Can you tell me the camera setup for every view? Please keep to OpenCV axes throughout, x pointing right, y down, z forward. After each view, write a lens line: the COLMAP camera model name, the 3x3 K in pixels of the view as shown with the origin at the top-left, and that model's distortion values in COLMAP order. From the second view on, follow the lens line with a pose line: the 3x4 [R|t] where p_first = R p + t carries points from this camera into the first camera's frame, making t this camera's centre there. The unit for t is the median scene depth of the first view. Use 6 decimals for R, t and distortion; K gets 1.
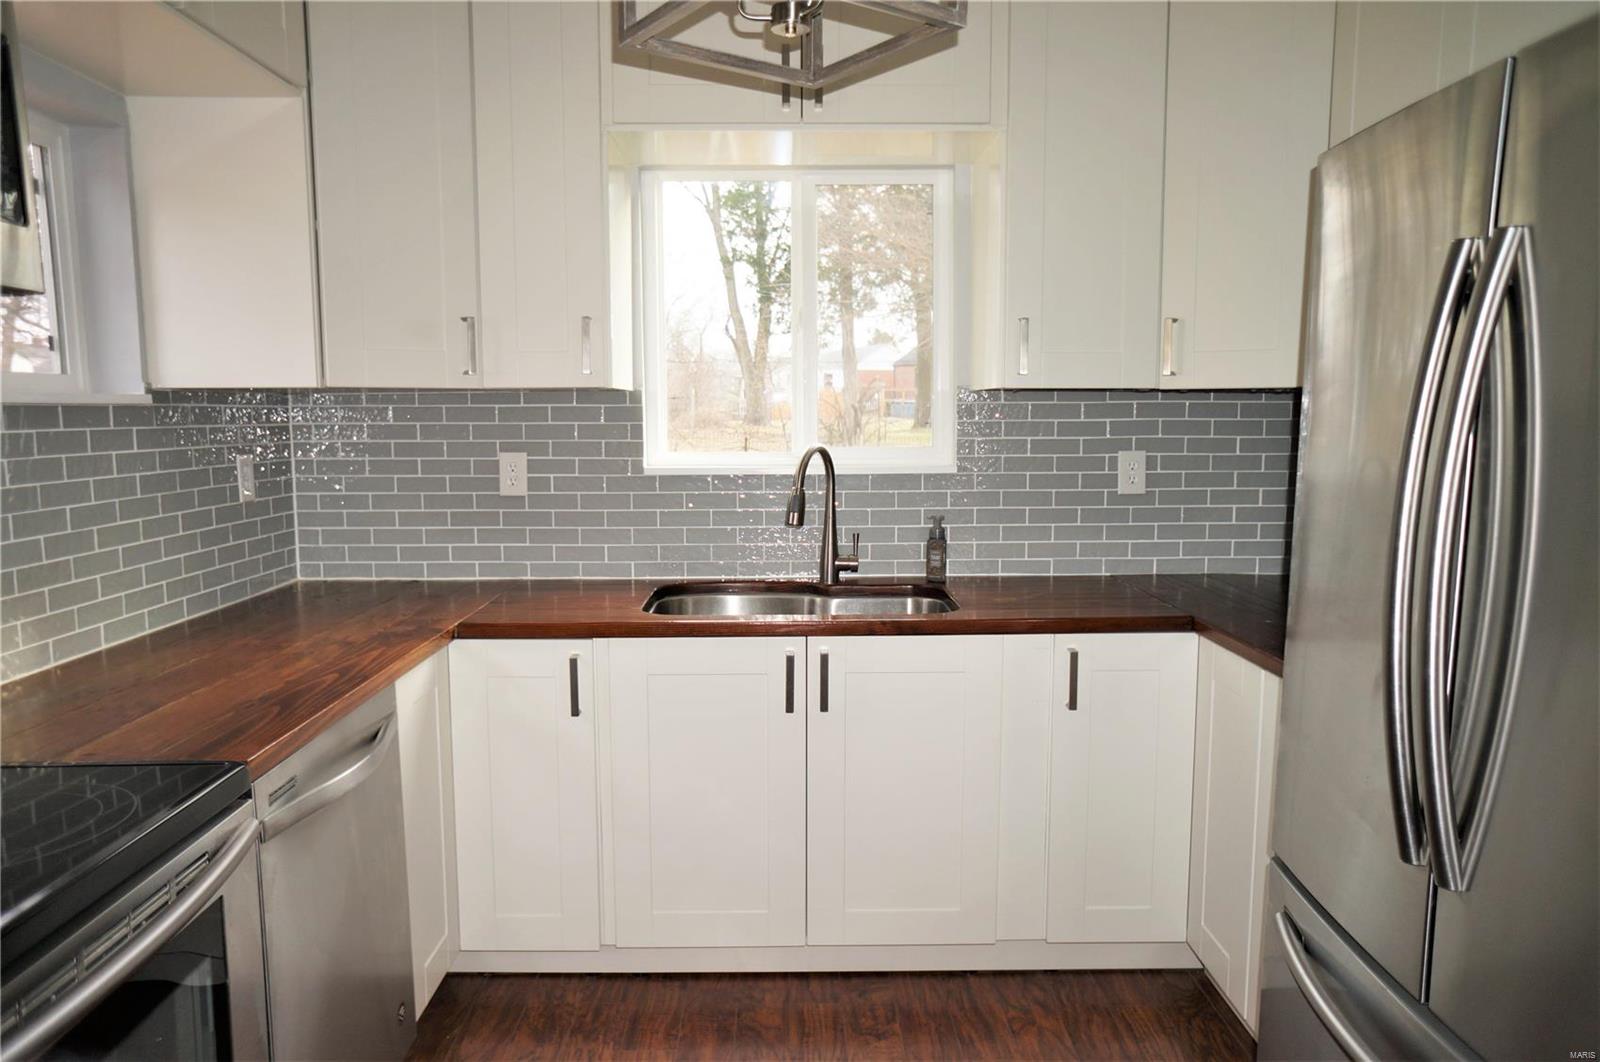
lens RADIAL K [[1086.6, 0, 791.5], [0, 1086.6, 523.4], [0, 0, 1]] dist [-0.063772, 0.091620]
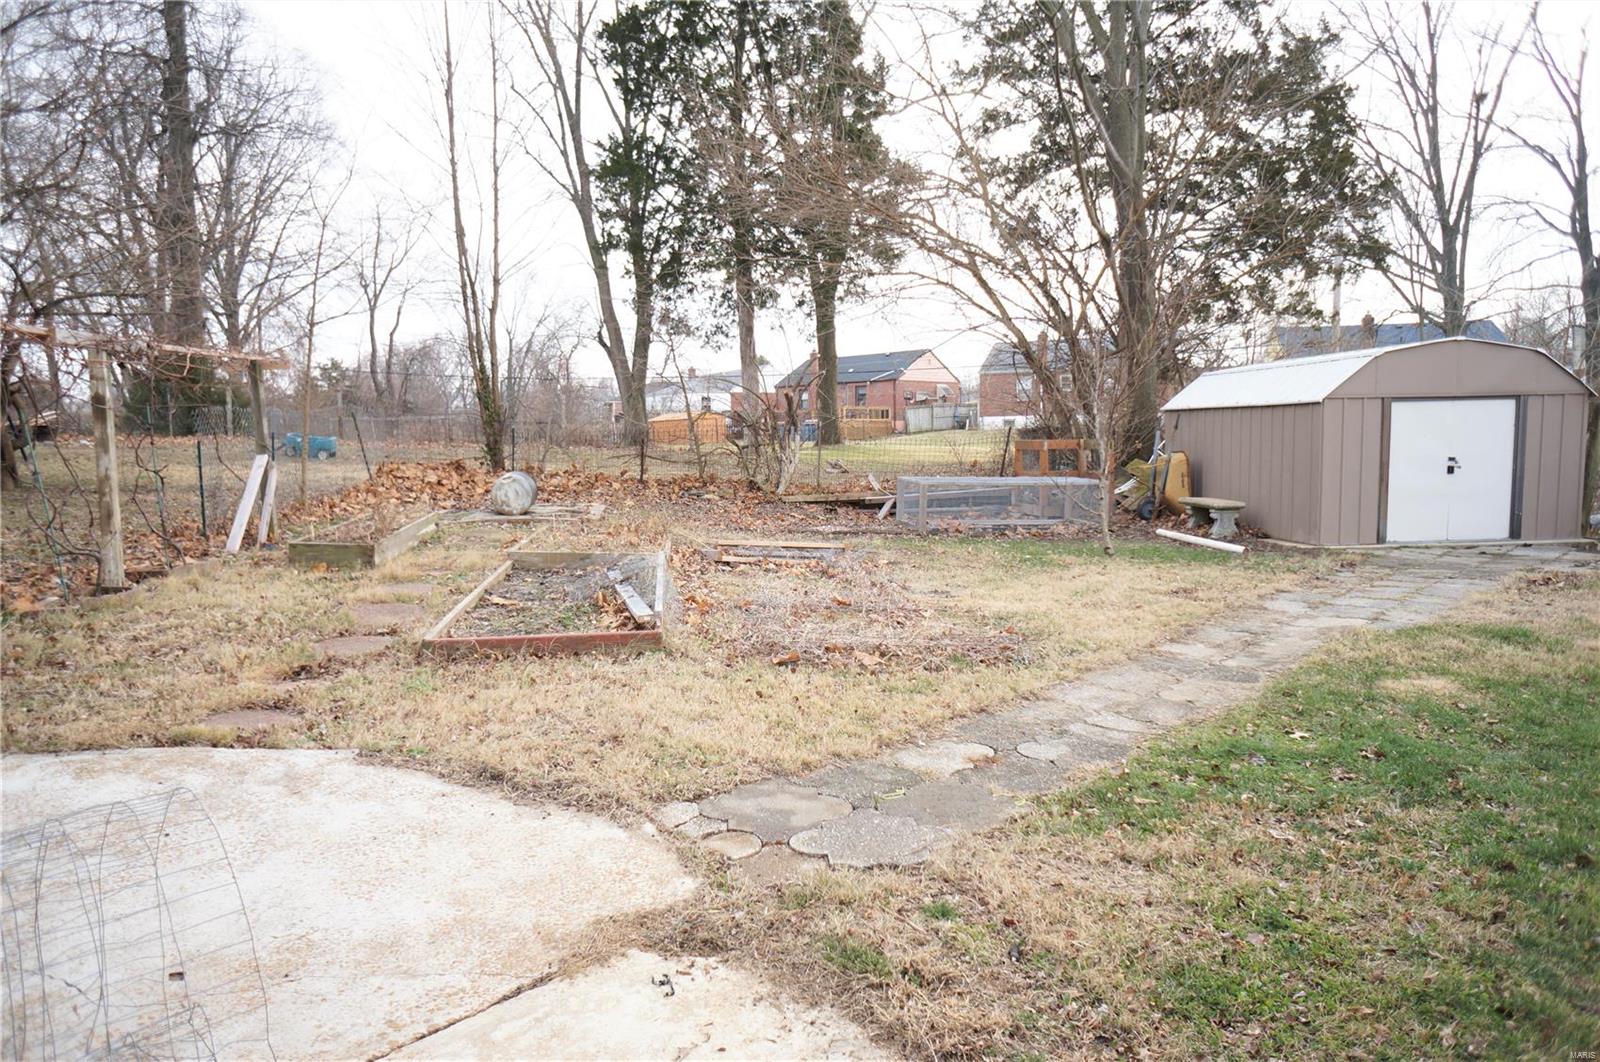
lens RADIAL K [[1086.6, 0, 786.8], [0, 1086.6, 532.4], [0, 0, 1]] dist [-0.063772, 0.091620]
pose [[0.993204, -0.018787, 0.114856, -0.185211], [0.021241, 0.999571, -0.020175, -0.004503], [-0.114428, 0.022477, 0.993177, 1.695684]]
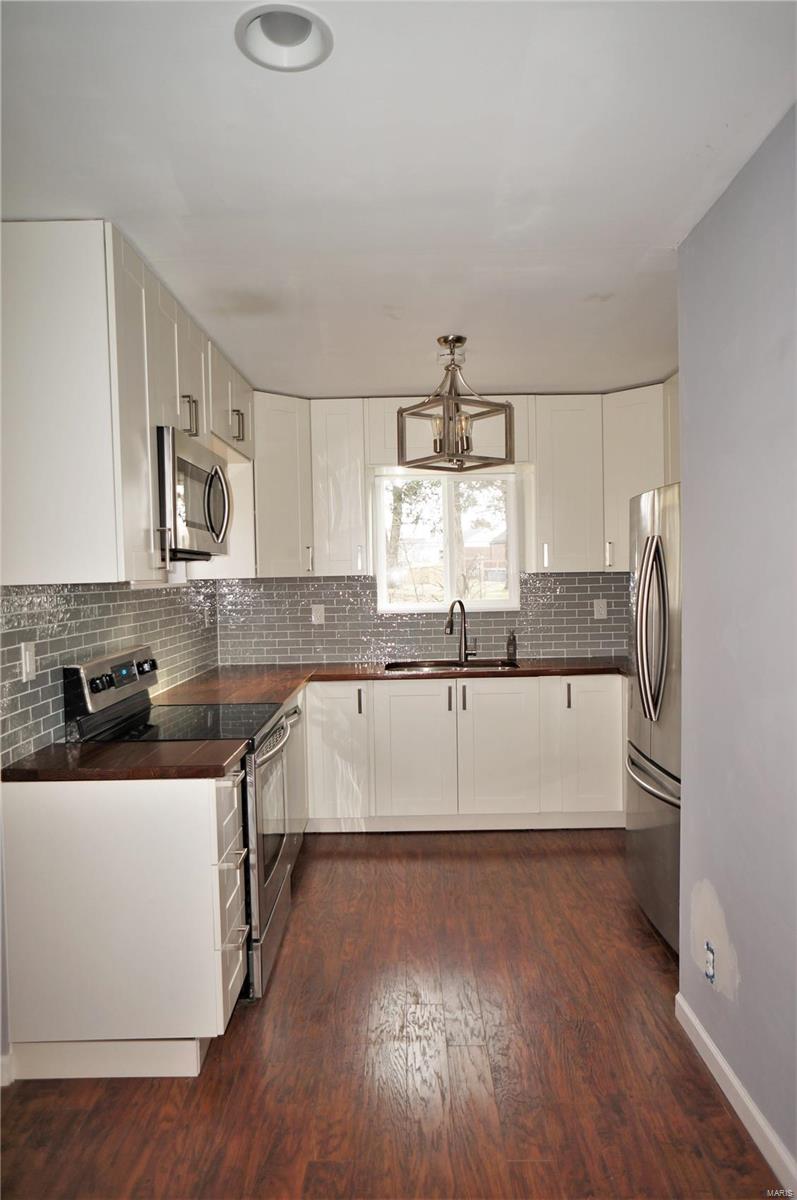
lens RADIAL K [[815.0, 0, 414.7], [0, 815.0, 605.3], [0, 0, 1]] dist [-0.063772, 0.091620]
pose [[0.999872, -0.015970, -0.000032, -0.061122], [0.015929, 0.997484, -0.069085, 0.053247], [0.001135, 0.069075, 0.997611, -0.648680]]
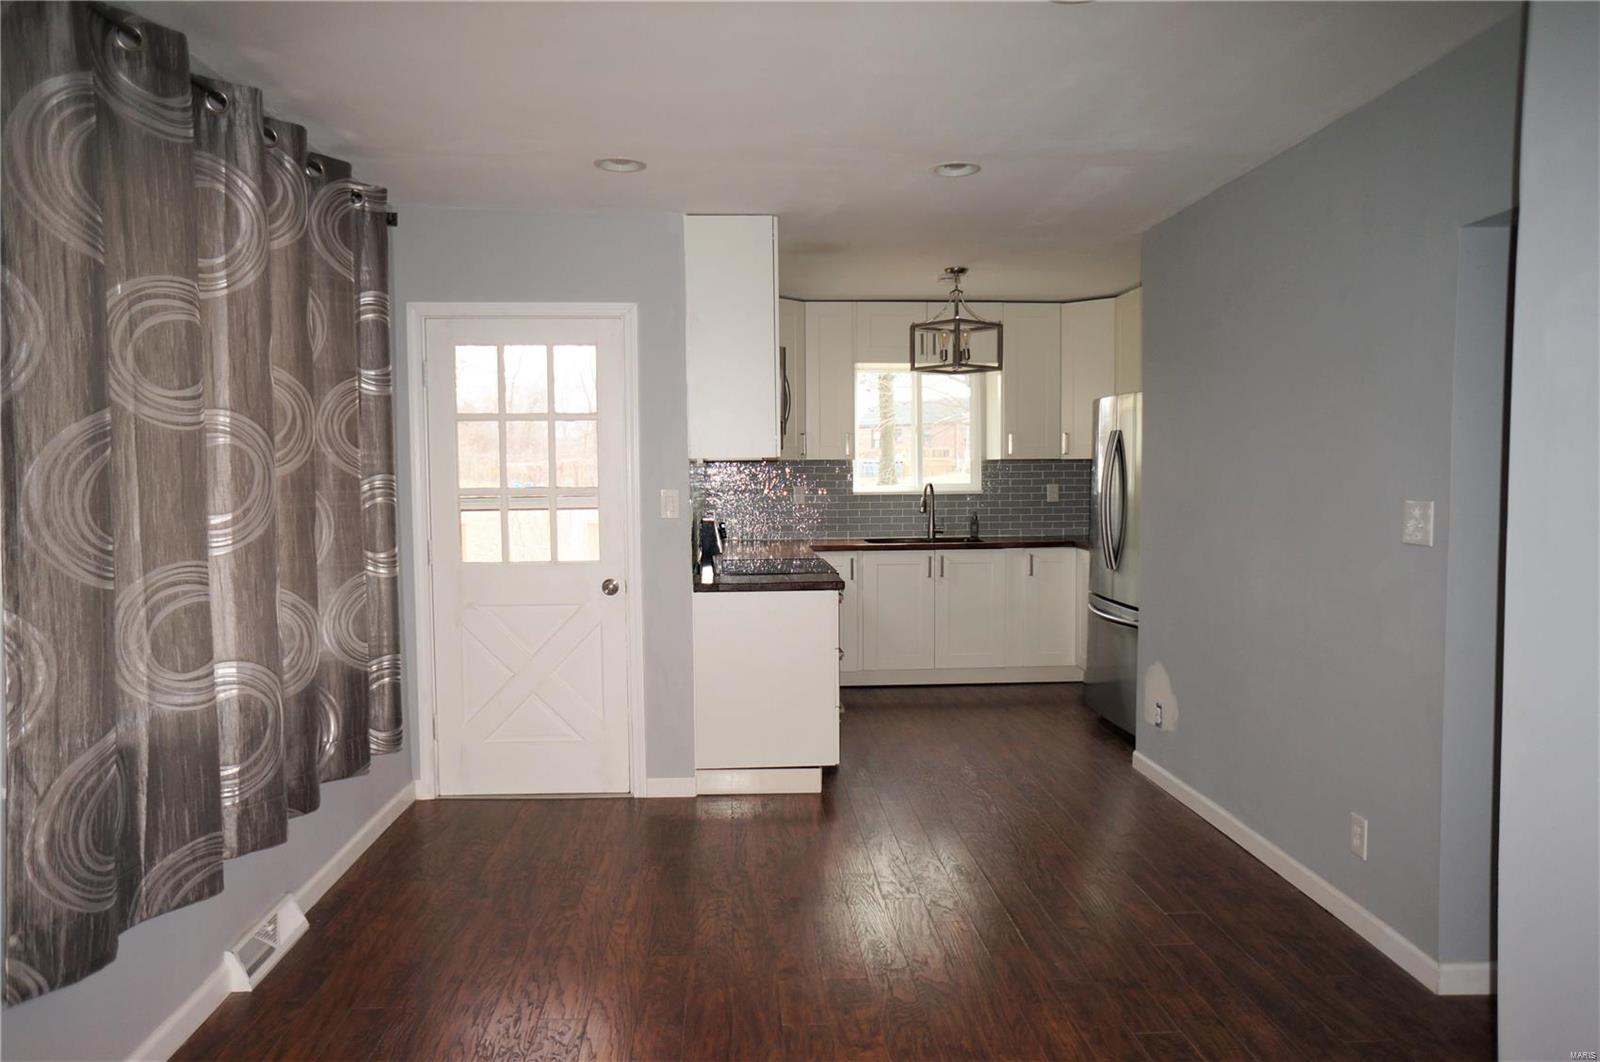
lens RADIAL K [[1086.6, 0, 783.6], [0, 1086.6, 530.0], [0, 0, 1]] dist [-0.063772, 0.091620]
pose [[0.999167, -0.007697, 0.040070, -0.390858], [0.009638, 0.998777, -0.048496, 0.149456], [-0.039648, 0.048842, 0.998019, -1.411873]]
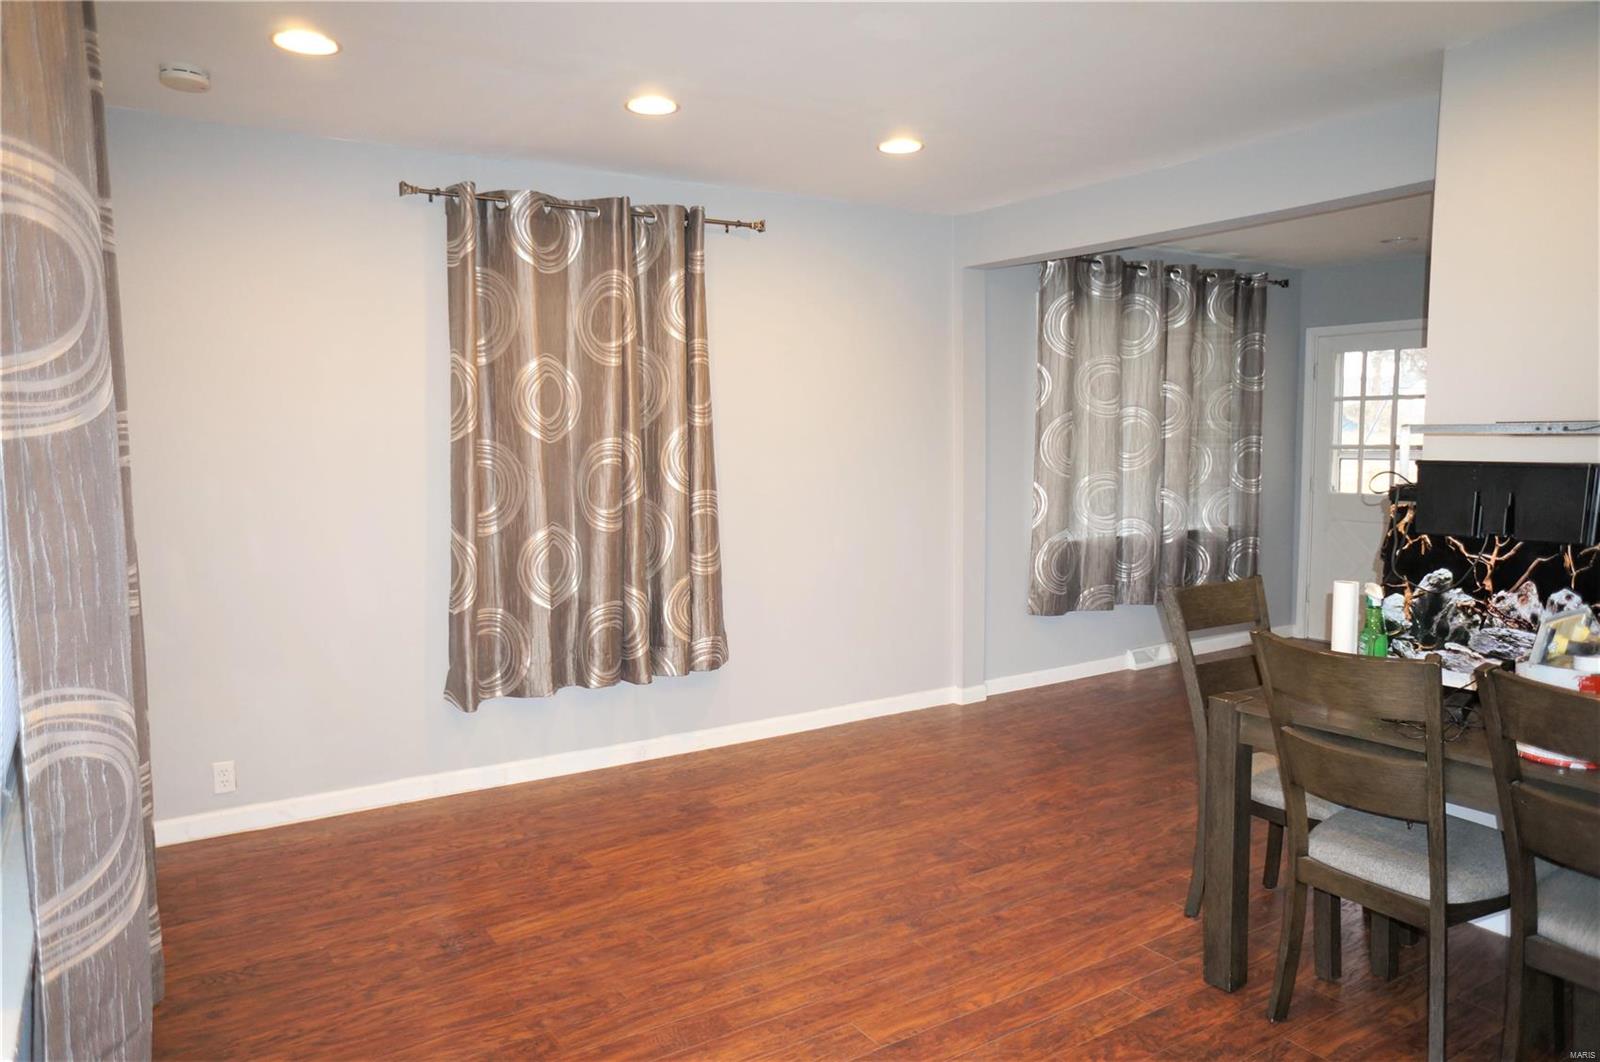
lens RADIAL K [[1086.6, 0, 786.1], [0, 1086.6, 520.6], [0, 0, 1]] dist [-0.063772, 0.091620]
pose [[0.532709, 0.070880, -0.843325, 0.572400], [-0.084041, 0.995992, 0.030625, 0.208824], [0.842115, 0.054560, 0.536530, -2.151131]]
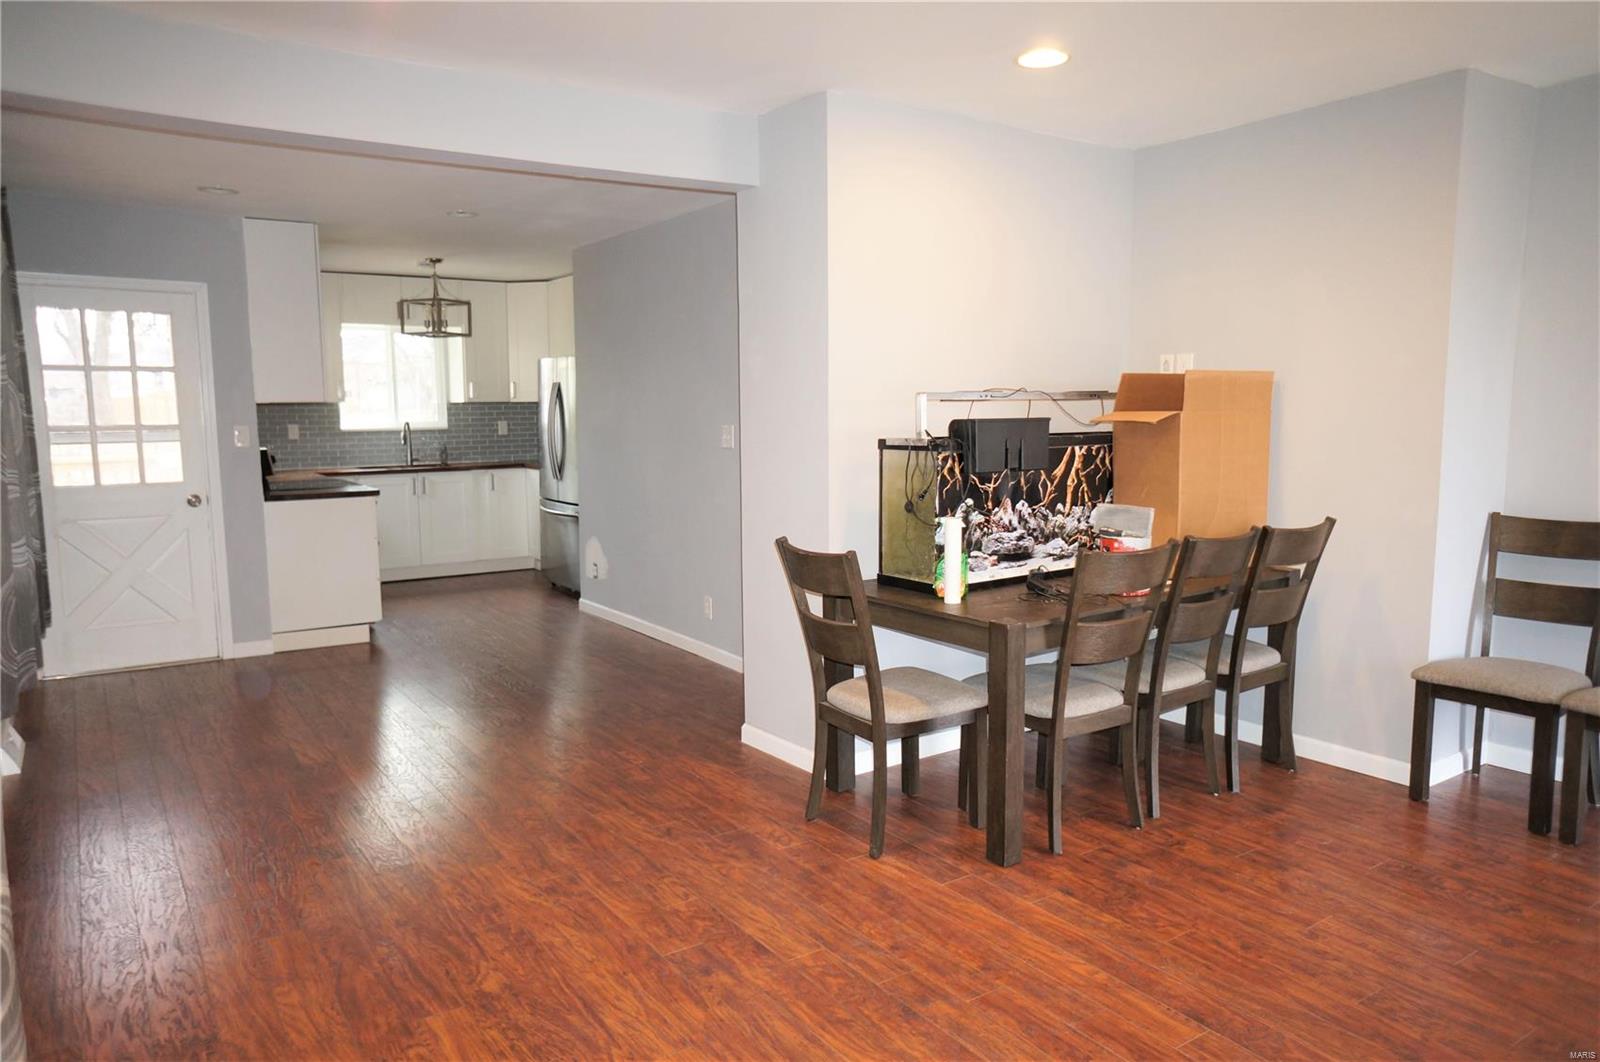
lens RADIAL K [[1086.6, 0, 796.2], [0, 1086.6, 527.7], [0, 0, 1]] dist [-0.063772, 0.091620]
pose [[0.831747, -0.064757, 0.551365, -0.741348], [0.061442, 0.997810, 0.024506, 0.221028], [-0.551744, 0.013494, 0.833904, -2.123539]]
